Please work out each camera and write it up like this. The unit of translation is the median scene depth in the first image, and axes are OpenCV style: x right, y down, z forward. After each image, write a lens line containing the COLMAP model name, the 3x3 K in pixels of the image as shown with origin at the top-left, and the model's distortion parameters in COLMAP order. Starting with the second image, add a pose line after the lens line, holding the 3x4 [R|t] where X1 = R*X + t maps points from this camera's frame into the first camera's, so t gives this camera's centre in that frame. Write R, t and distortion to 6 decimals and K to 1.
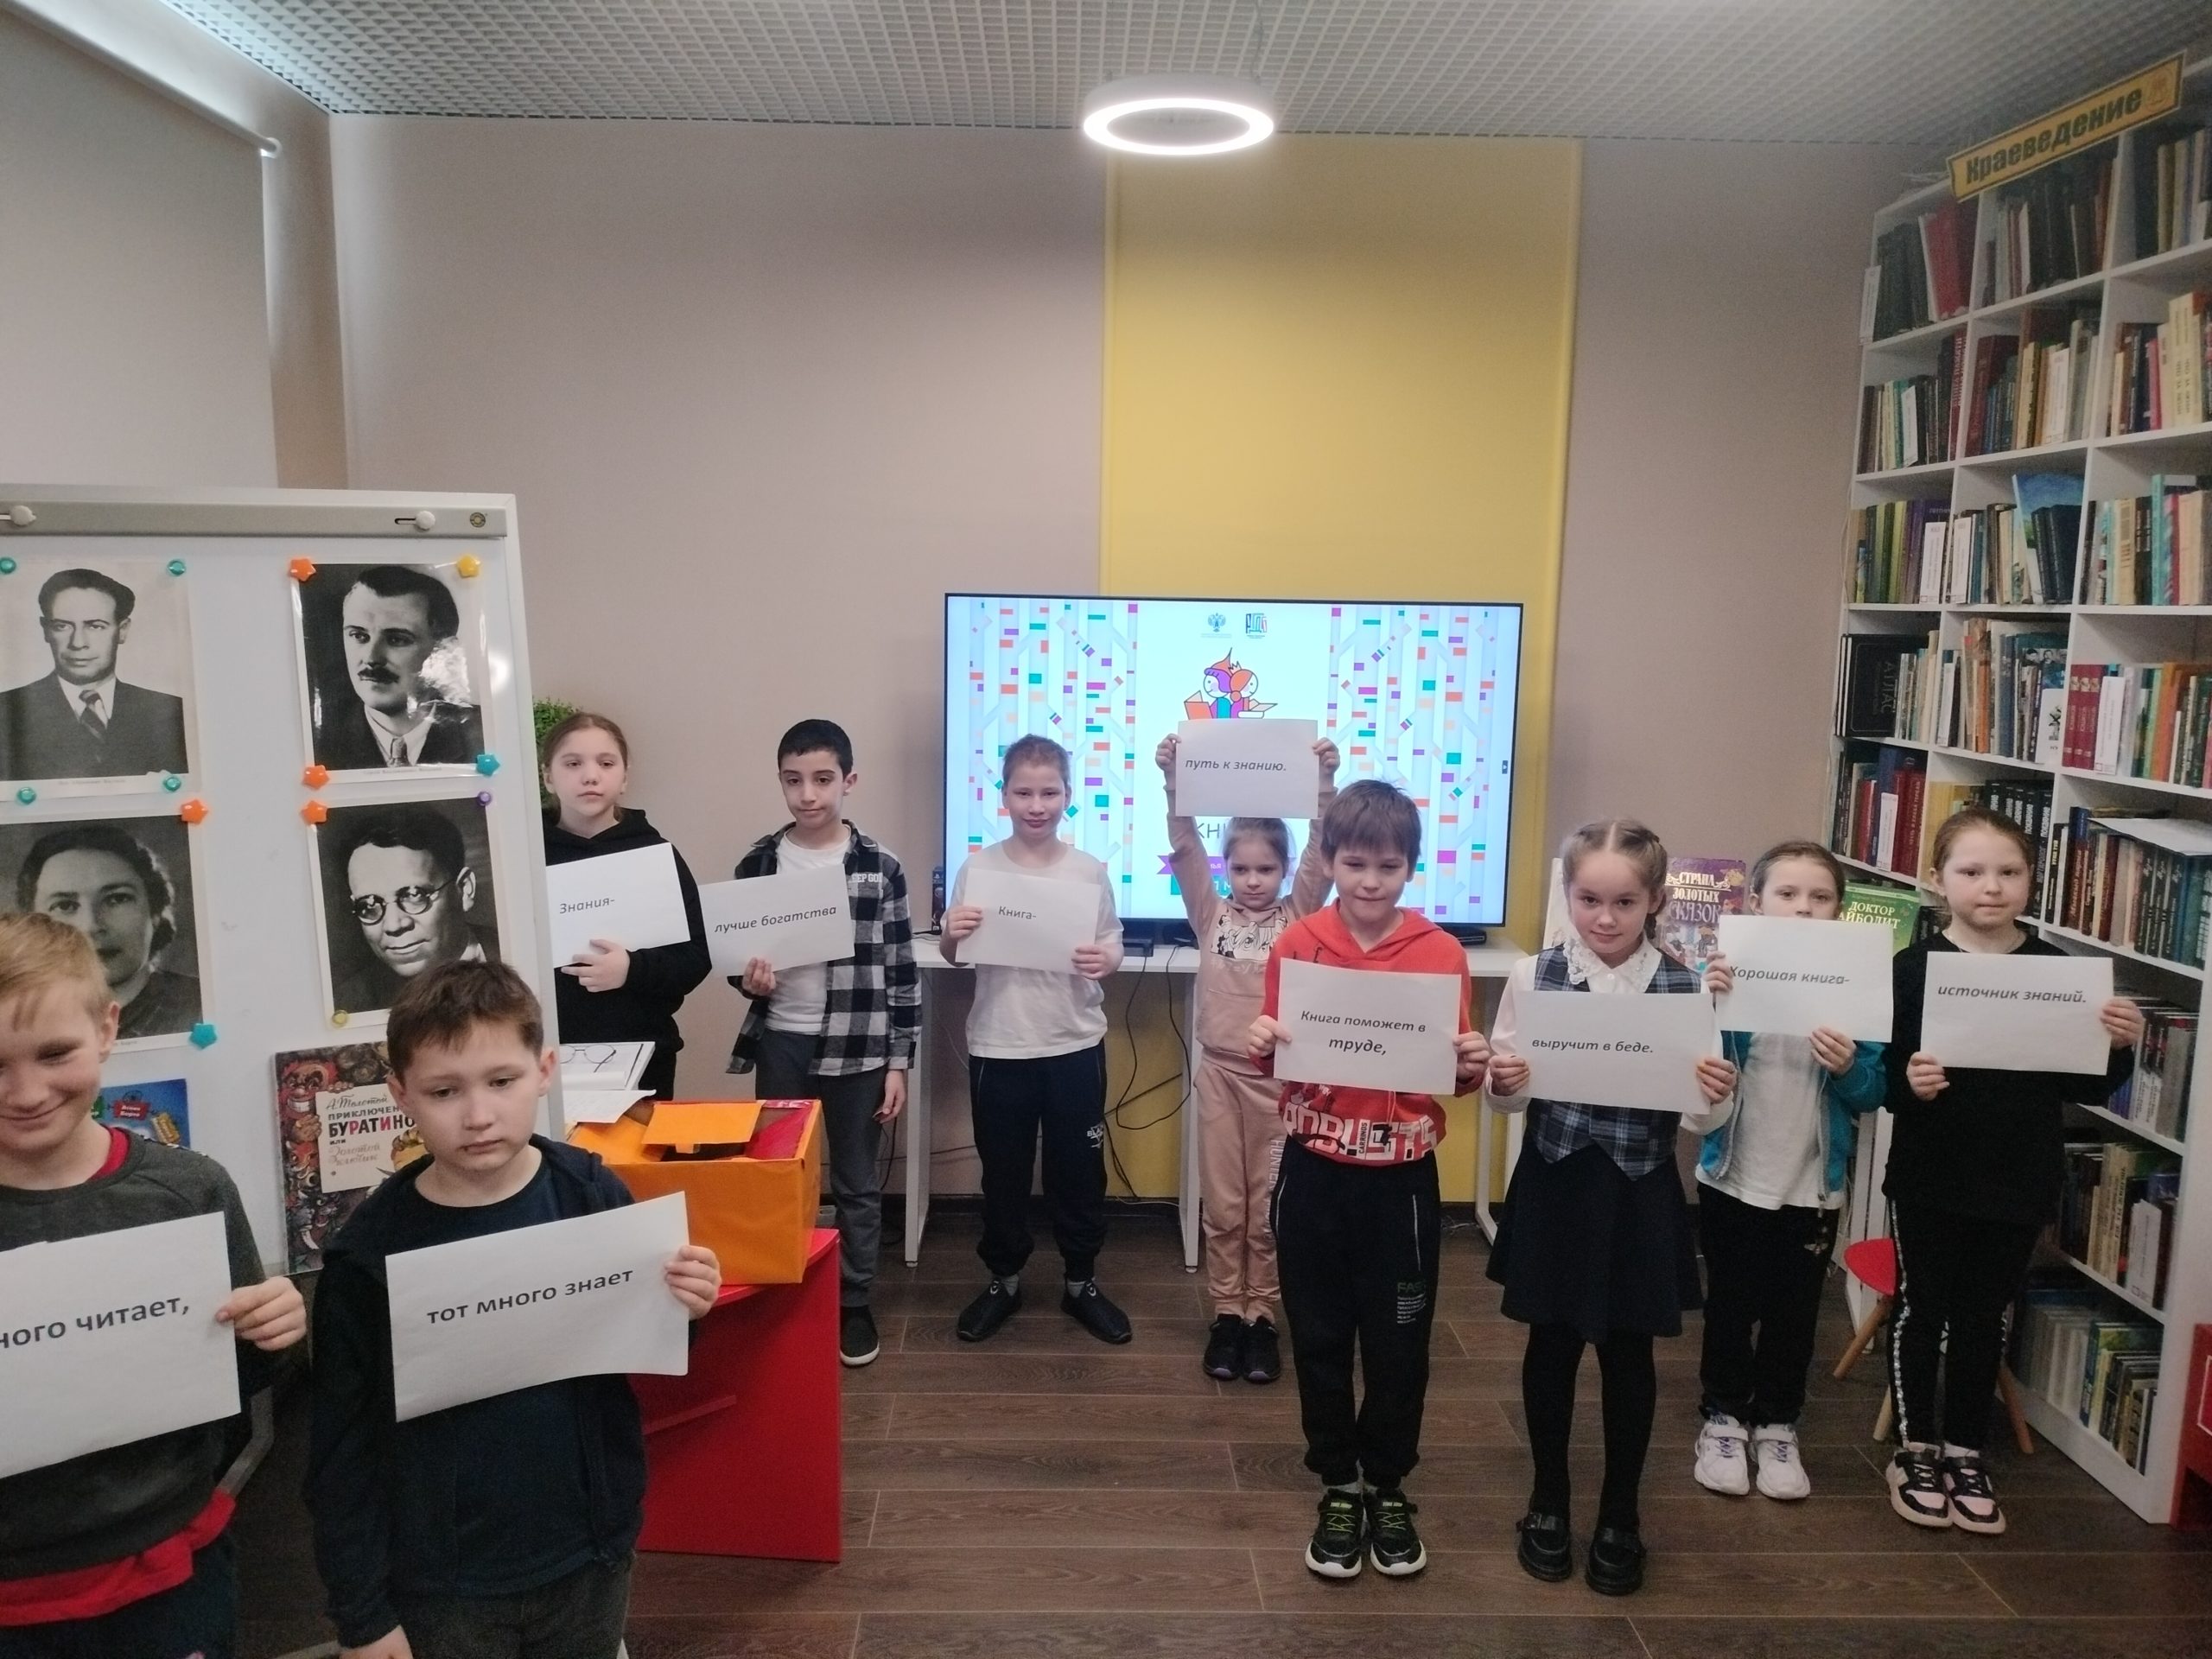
lens RADIAL K [[1556.6, 0, 1106.0], [0, 1556.6, 829.5], [0, 0, 1]] dist [0.075730, -0.067522]
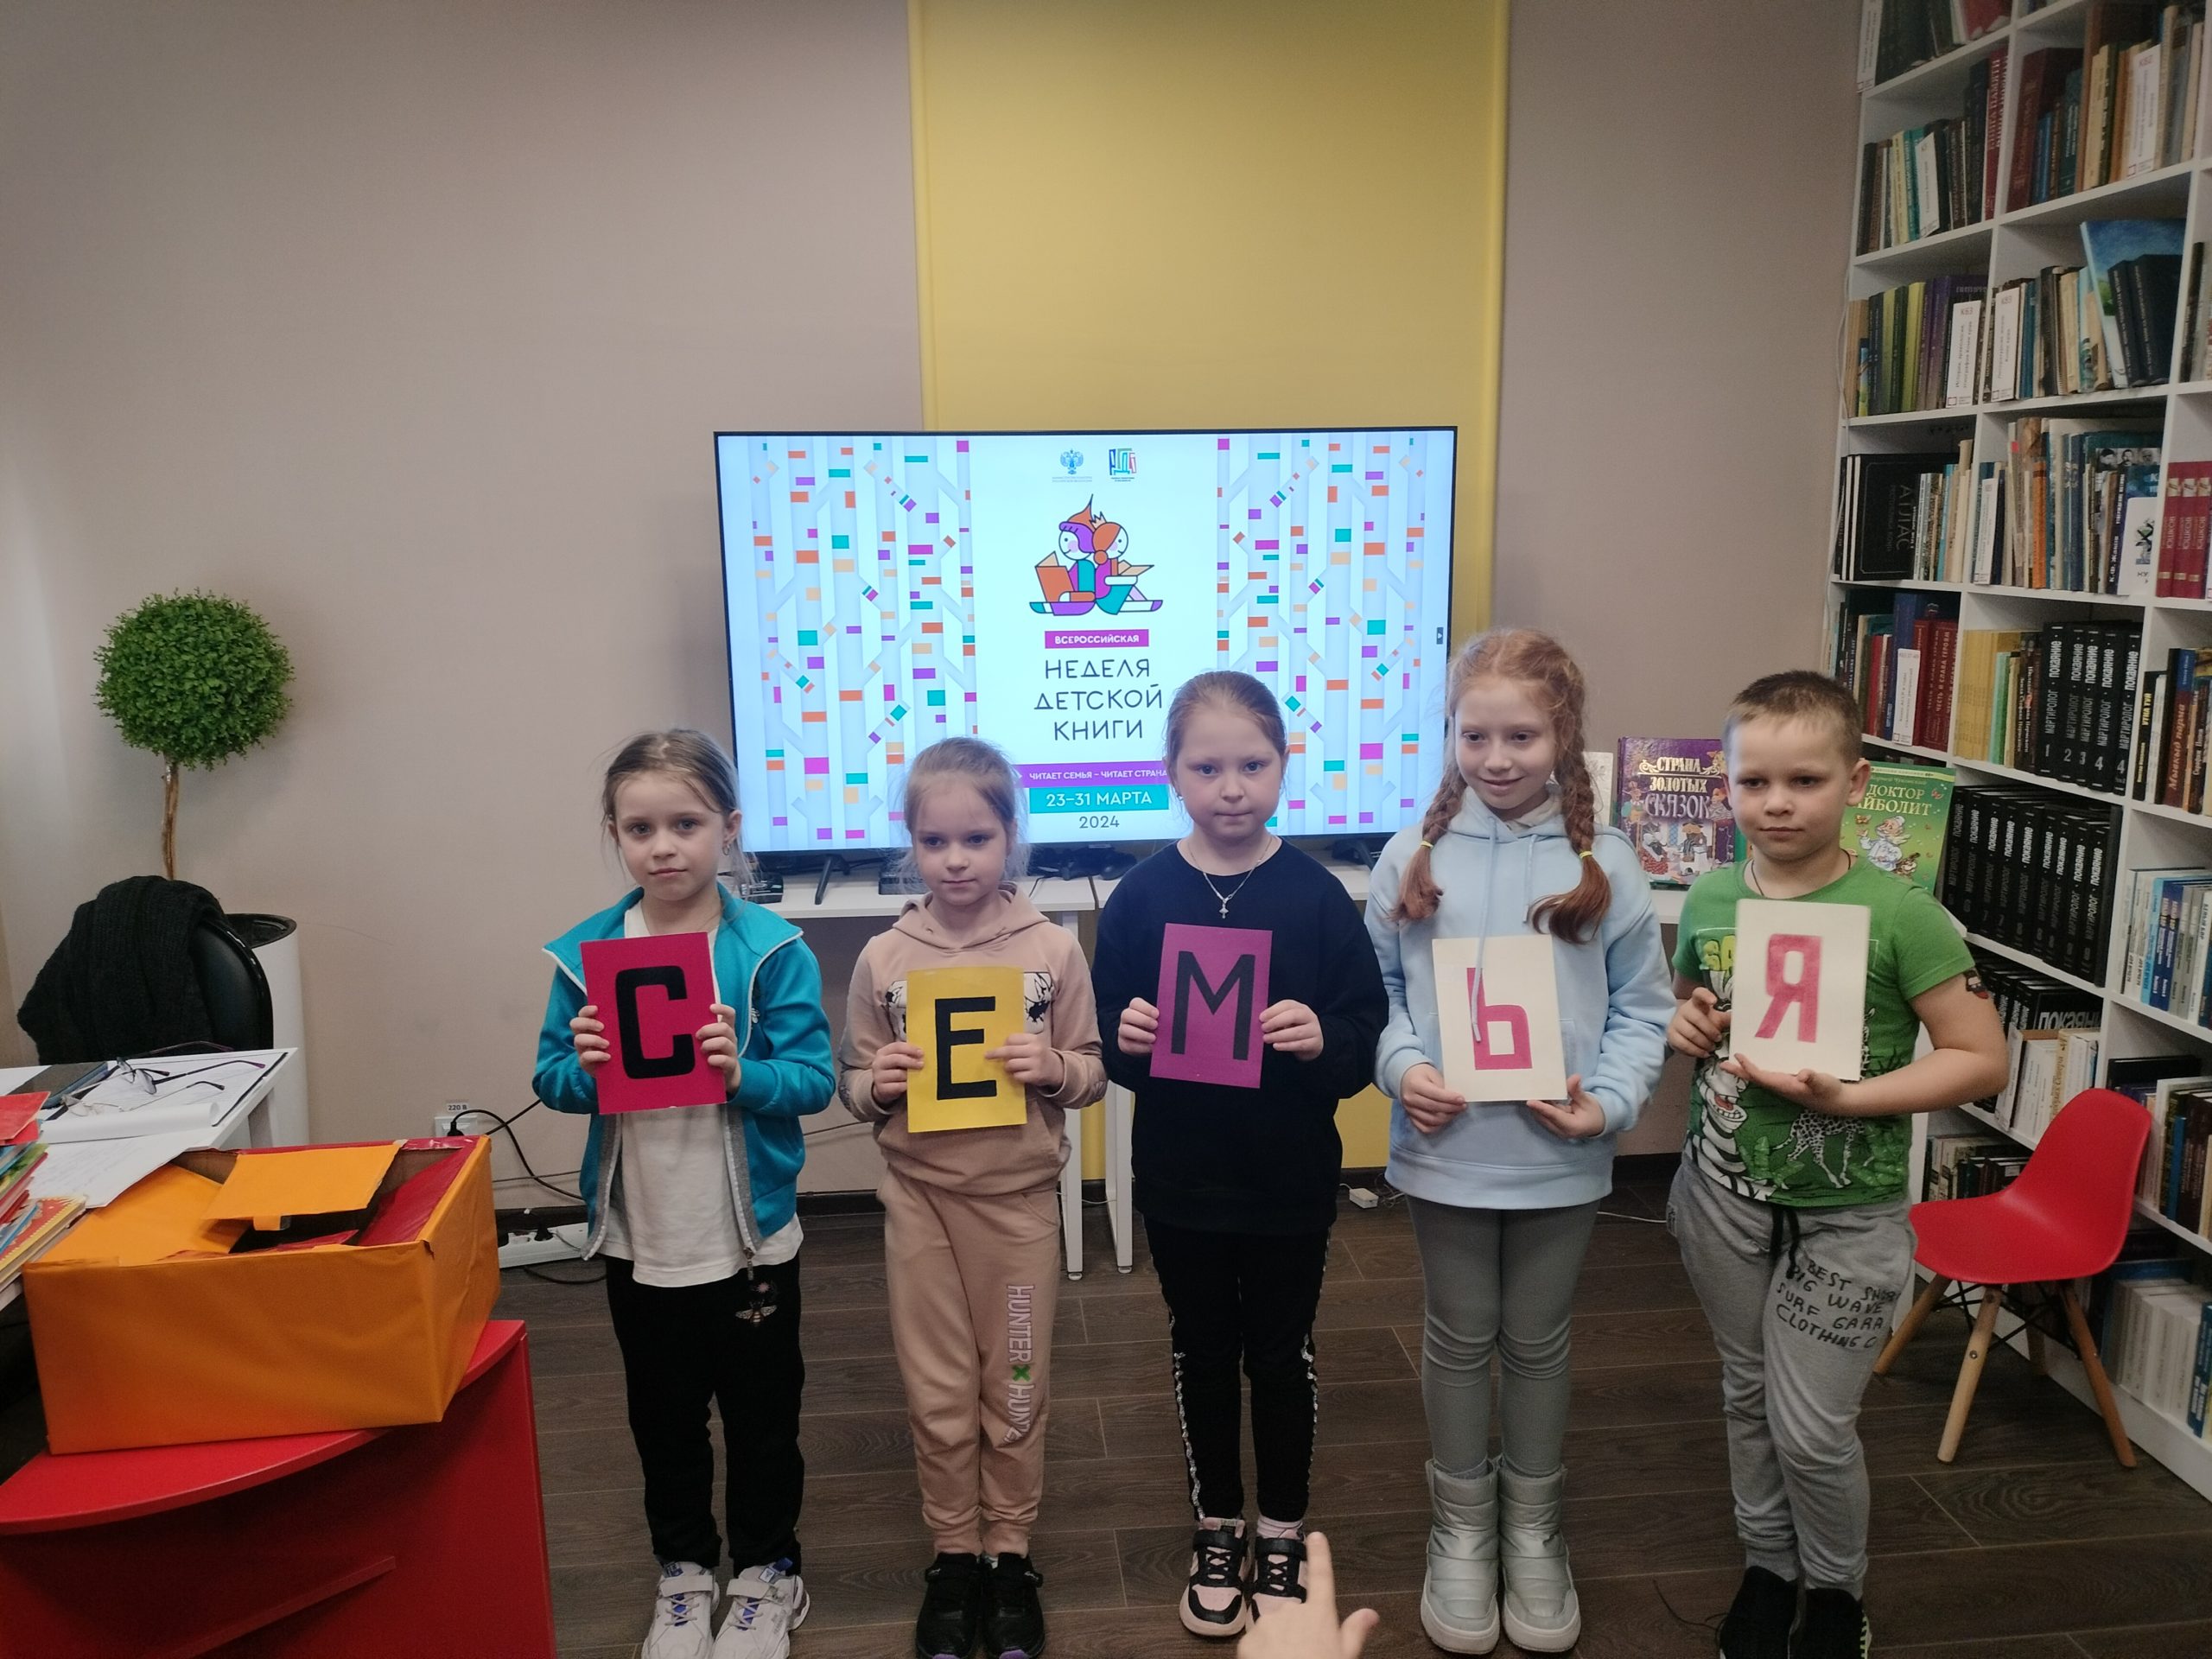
lens RADIAL K [[1556.6, 0, 1106.0], [0, 1556.6, 829.5], [0, 0, 1]] dist [0.075730, -0.067522]
pose [[0.997699, -0.043494, 0.052017, 0.039628], [0.040640, 0.997674, 0.054725, 0.008518], [-0.054276, -0.052485, 0.997146, 0.211254]]
